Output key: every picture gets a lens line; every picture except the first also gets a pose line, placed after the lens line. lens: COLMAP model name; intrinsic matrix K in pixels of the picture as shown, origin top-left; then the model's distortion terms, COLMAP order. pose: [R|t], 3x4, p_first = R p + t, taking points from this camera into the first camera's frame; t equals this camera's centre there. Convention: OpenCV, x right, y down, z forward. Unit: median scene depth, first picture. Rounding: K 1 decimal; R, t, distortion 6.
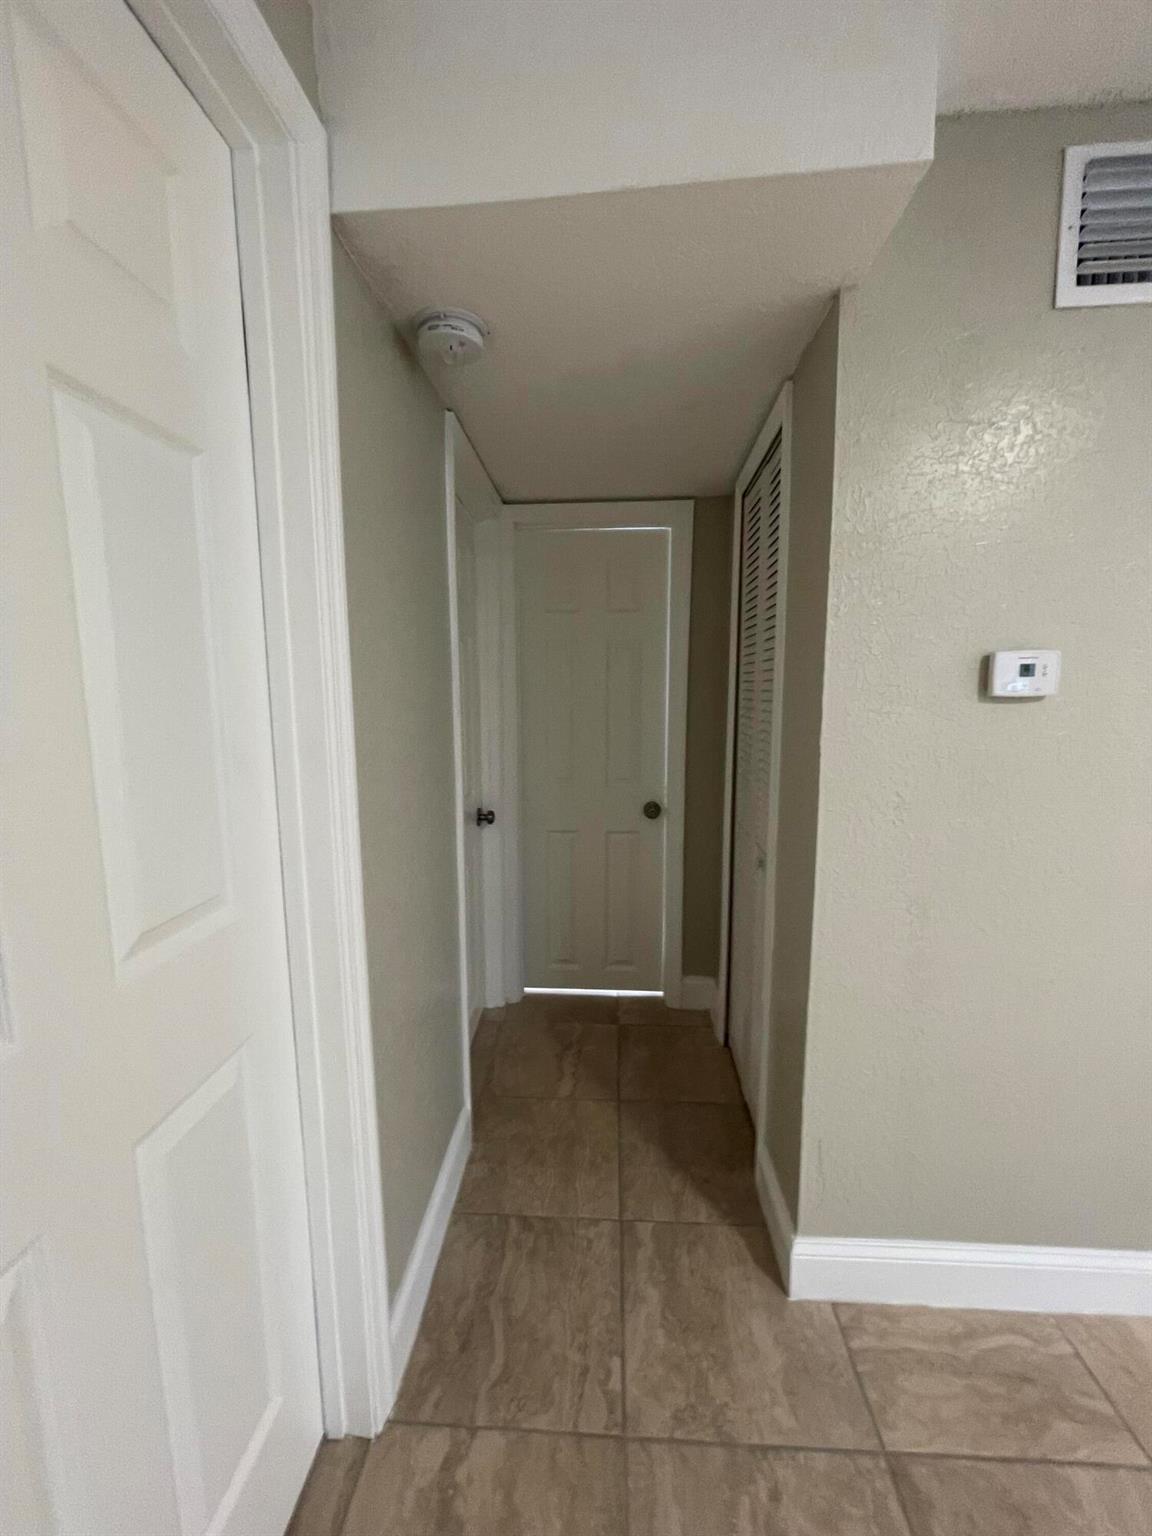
lens RADIAL K [[620.8, 0, 579.9], [0, 620.8, 767.5], [0, 0, 1]] dist [-0.002251, 0.000740]
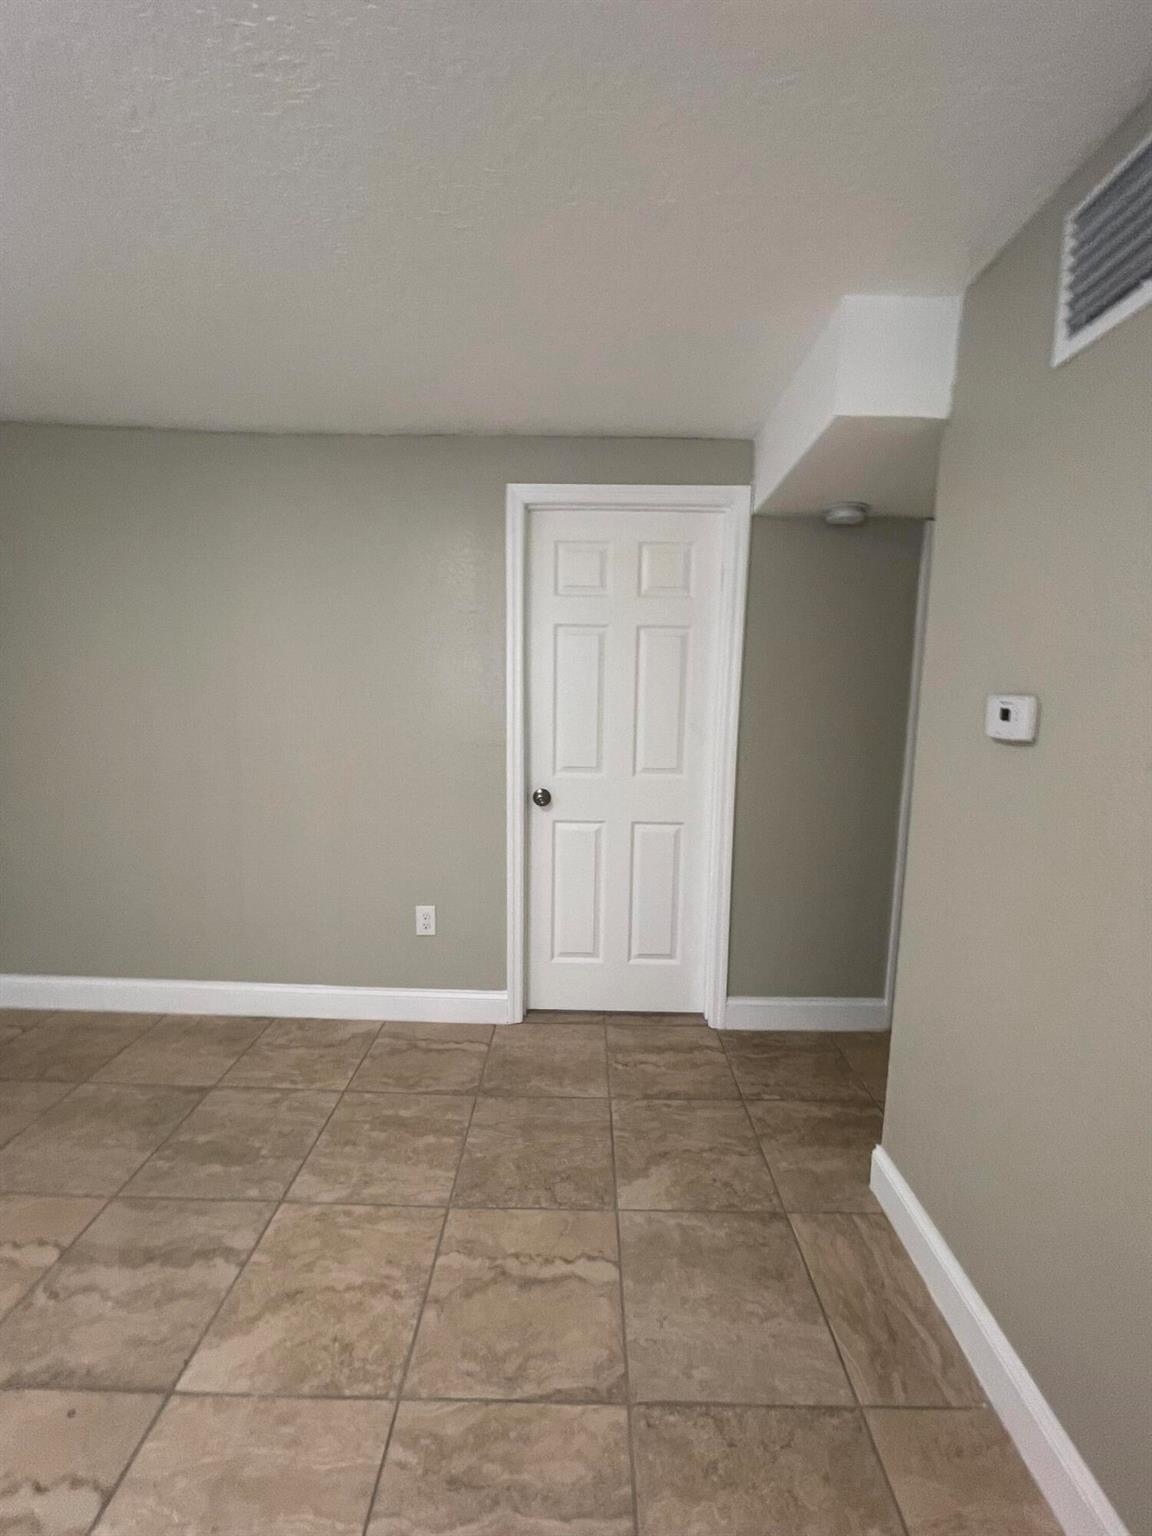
lens RADIAL K [[620.8, 0, 579.0], [0, 620.8, 761.3], [0, 0, 1]] dist [-0.002251, 0.000740]
pose [[0.047275, 0.132852, -0.990008, 1.679964], [-0.143389, 0.981754, 0.124897, -0.103437], [0.988537, 0.136052, 0.065462, 0.217357]]
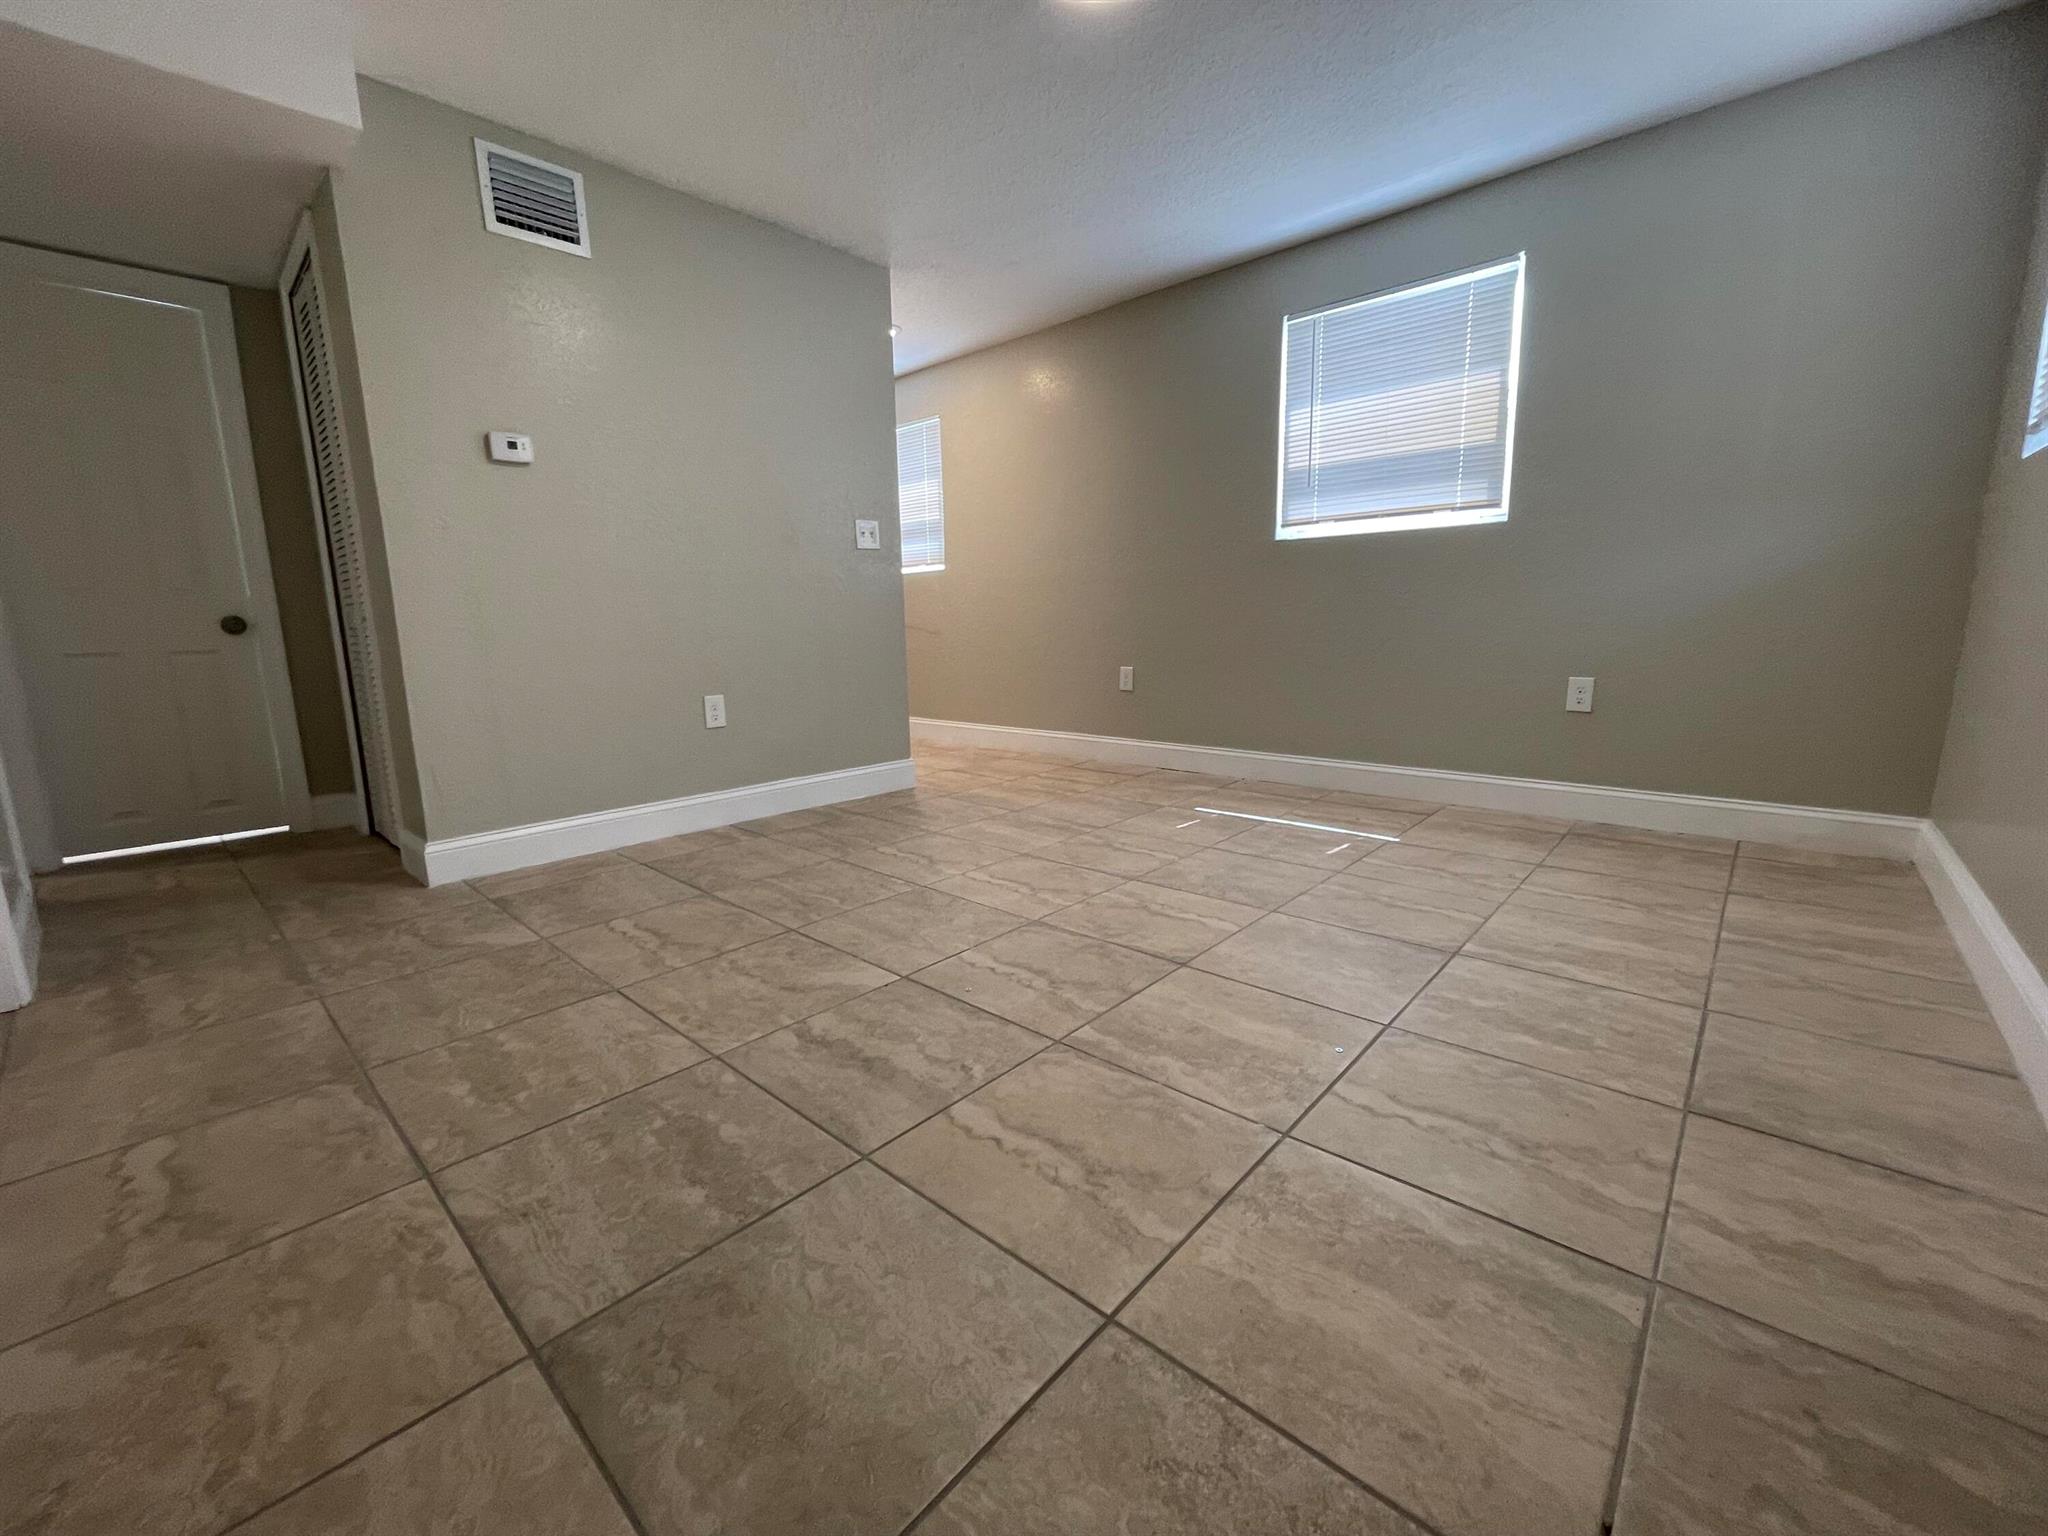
lens RADIAL K [[827.8, 0, 1025.5], [0, 827.8, 759.1], [0, 0, 1]] dist [-0.002251, 0.000740]
pose [[0.625940, -0.140645, 0.767084, -0.250177], [0.116378, 0.989436, 0.086449, 0.639402], [-0.771139, 0.035160, 0.635695, -1.447304]]
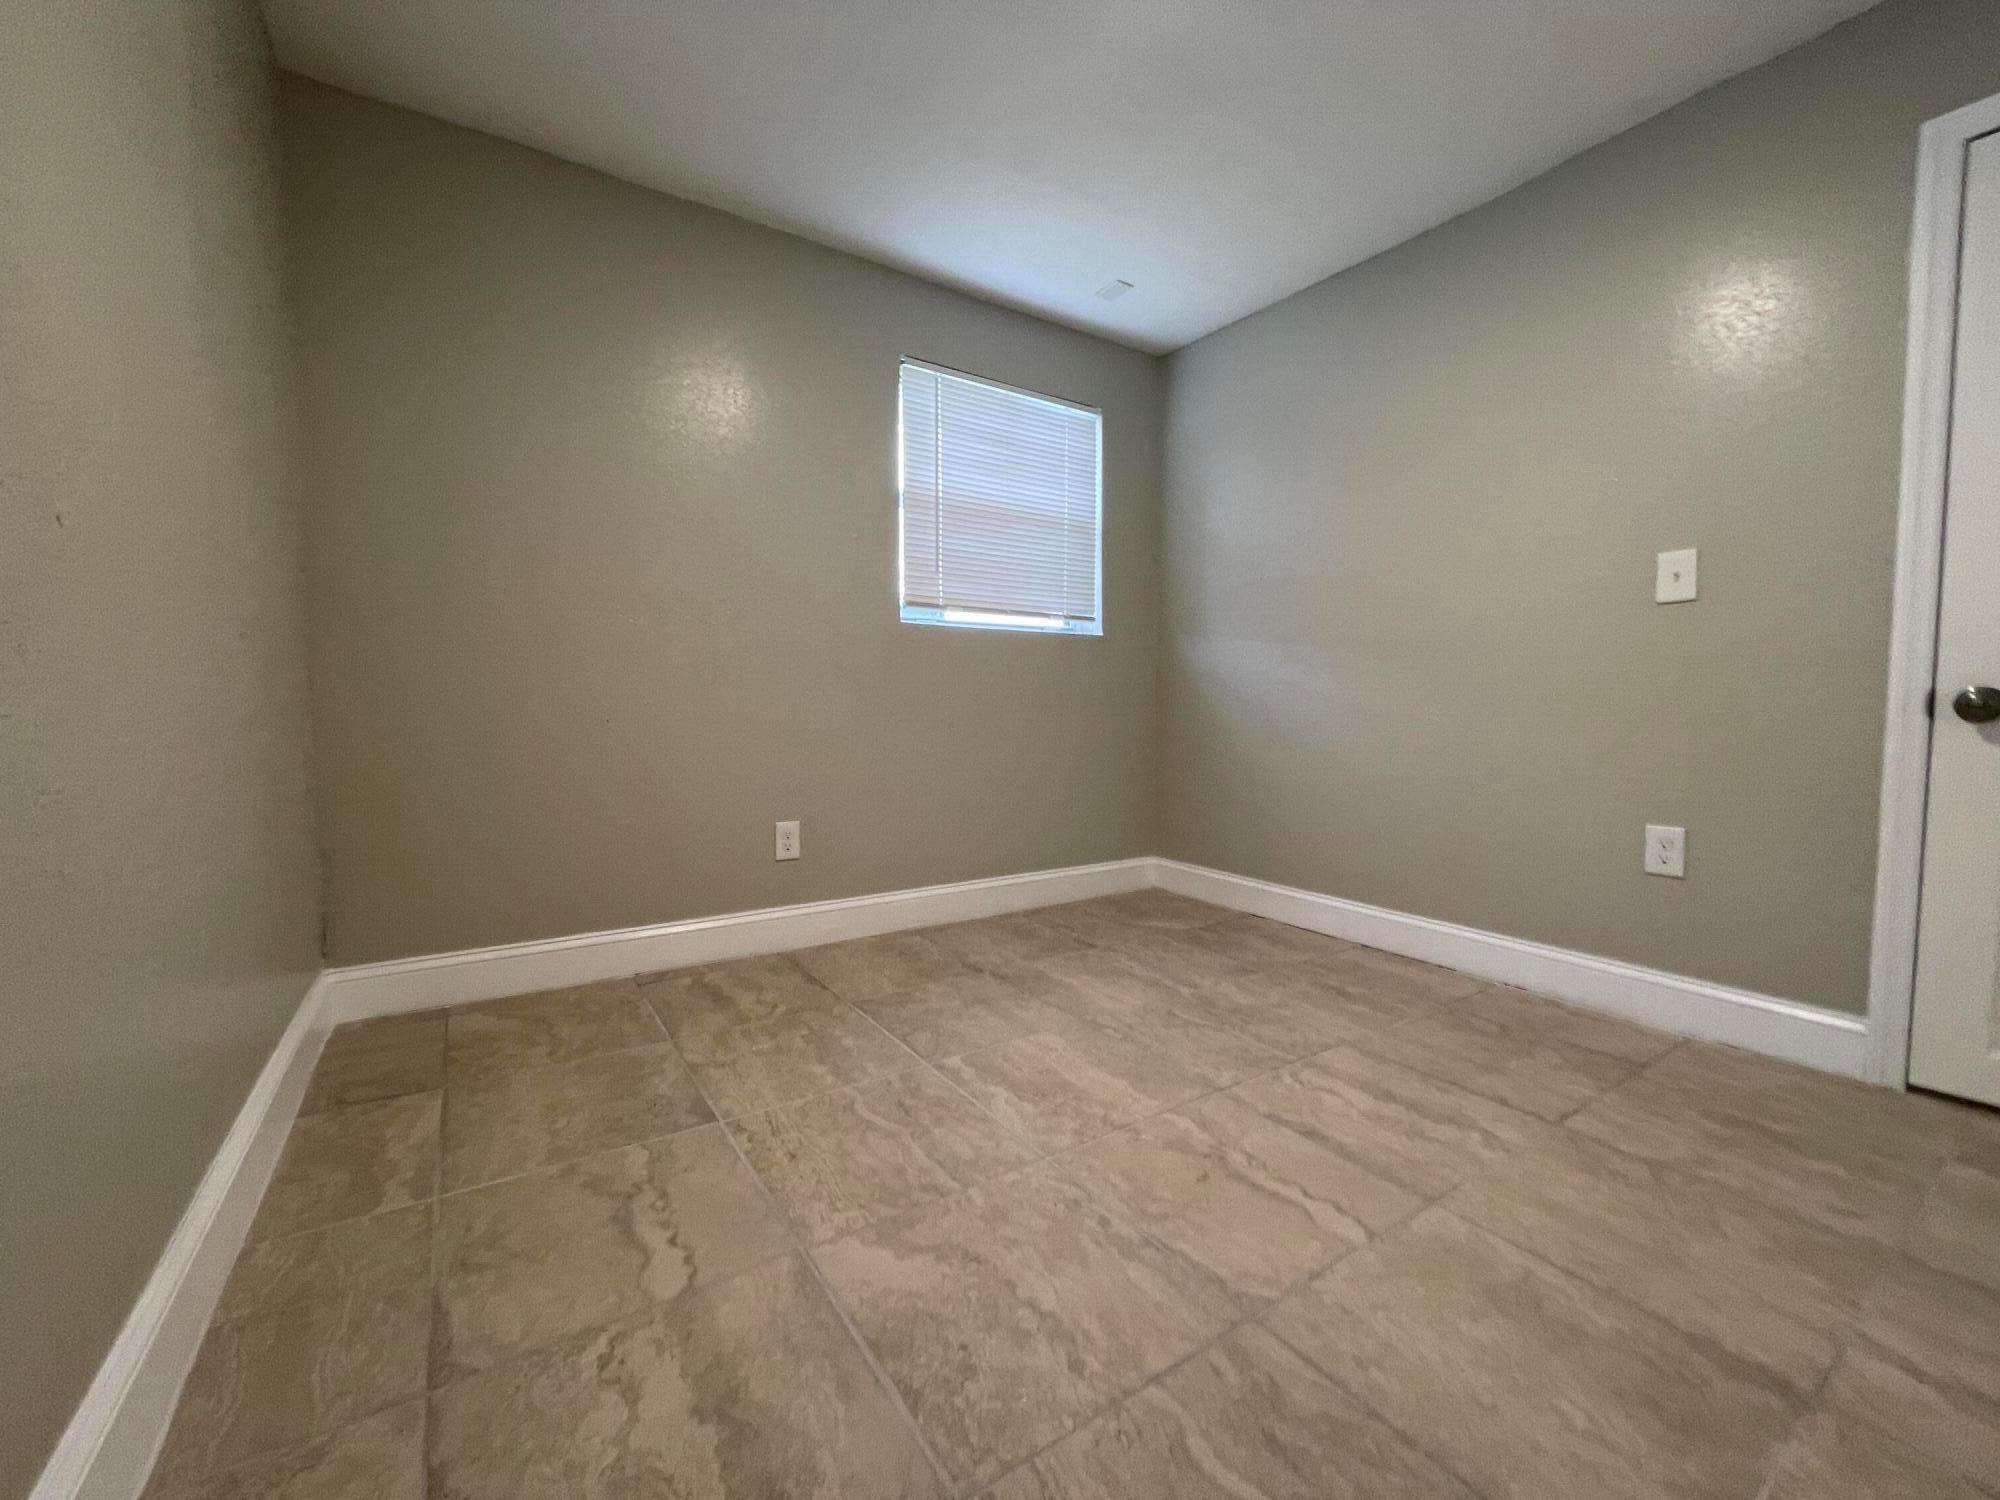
lens RADIAL K [[808.4, 0, 1011.7], [0, 808.4, 743.1], [0, 0, 1]] dist [-0.002251, 0.000740]
pose [[-0.796308, 0.023913, -0.604418, 1.886116], [-0.078463, 0.986693, 0.142410, 0.418545], [0.599781, 0.160826, -0.783835, 0.179245]]
